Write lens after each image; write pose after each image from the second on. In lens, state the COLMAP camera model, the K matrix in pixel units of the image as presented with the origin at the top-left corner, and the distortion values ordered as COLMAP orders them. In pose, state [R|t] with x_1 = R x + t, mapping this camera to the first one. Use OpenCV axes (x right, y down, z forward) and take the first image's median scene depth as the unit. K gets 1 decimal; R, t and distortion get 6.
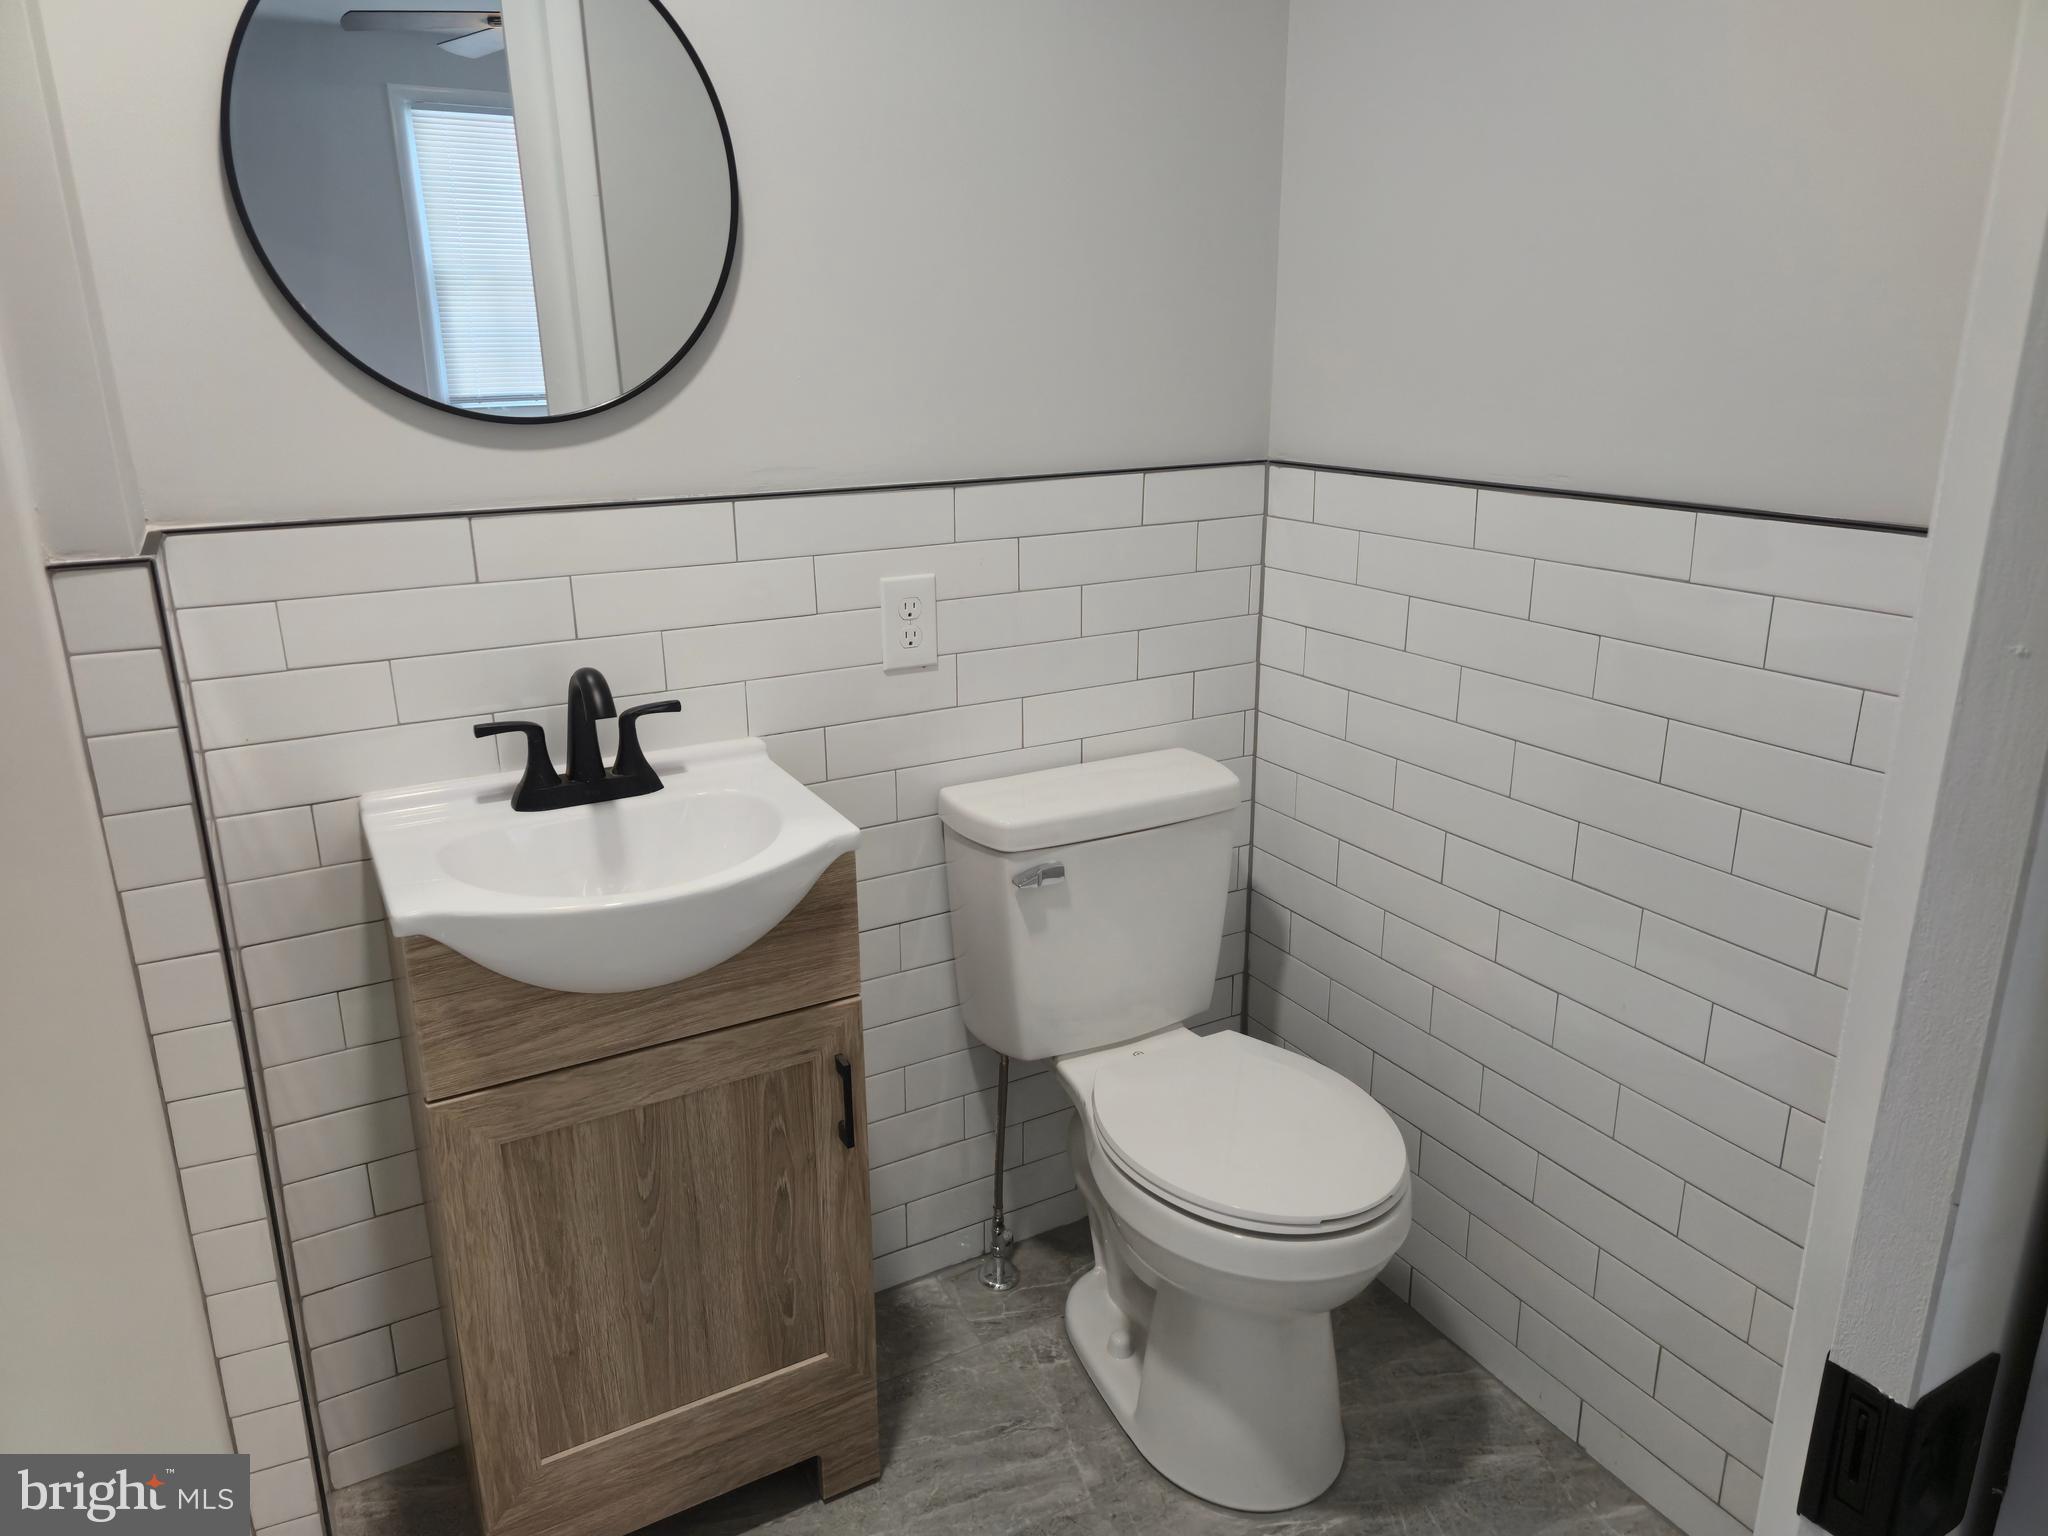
lens RADIAL K [[1374.2, 0, 1036.1], [0, 1374.2, 762.0], [0, 0, 1]] dist [0.048668, -0.022185]
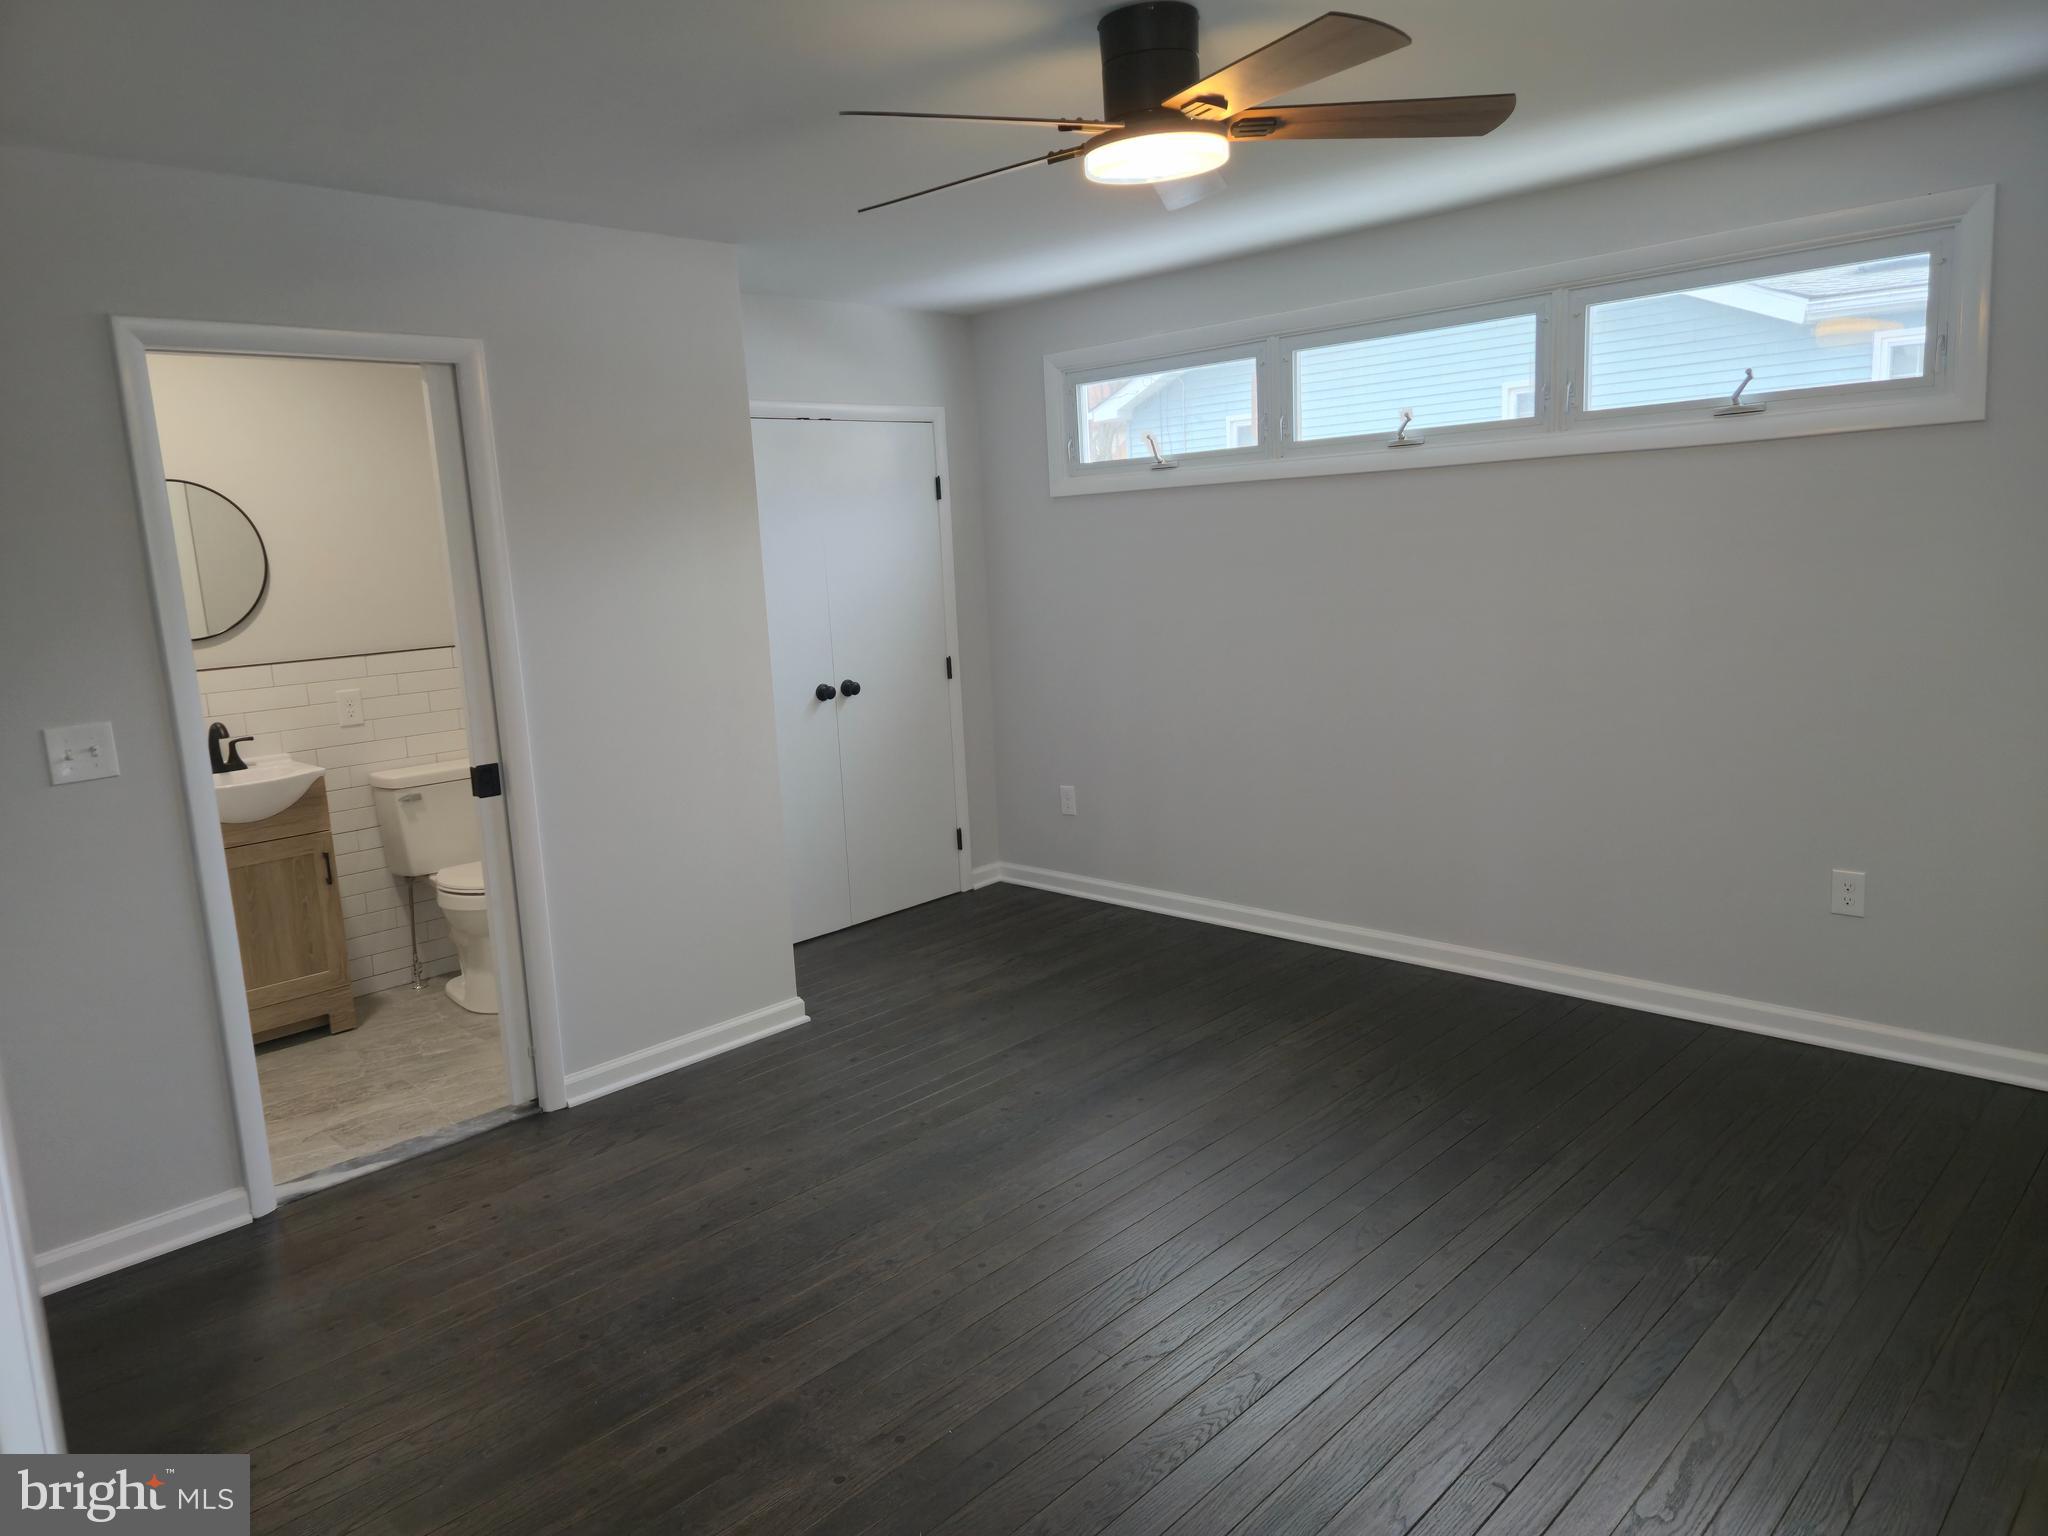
lens RADIAL K [[1374.2, 0, 1011.9], [0, 1374.2, 764.7], [0, 0, 1]] dist [0.048668, -0.022185]
pose [[0.961285, -0.089522, 0.260609, 0.464318], [0.127665, 0.982819, -0.133298, 0.571852], [-0.244199, 0.161408, 0.956198, -1.999000]]
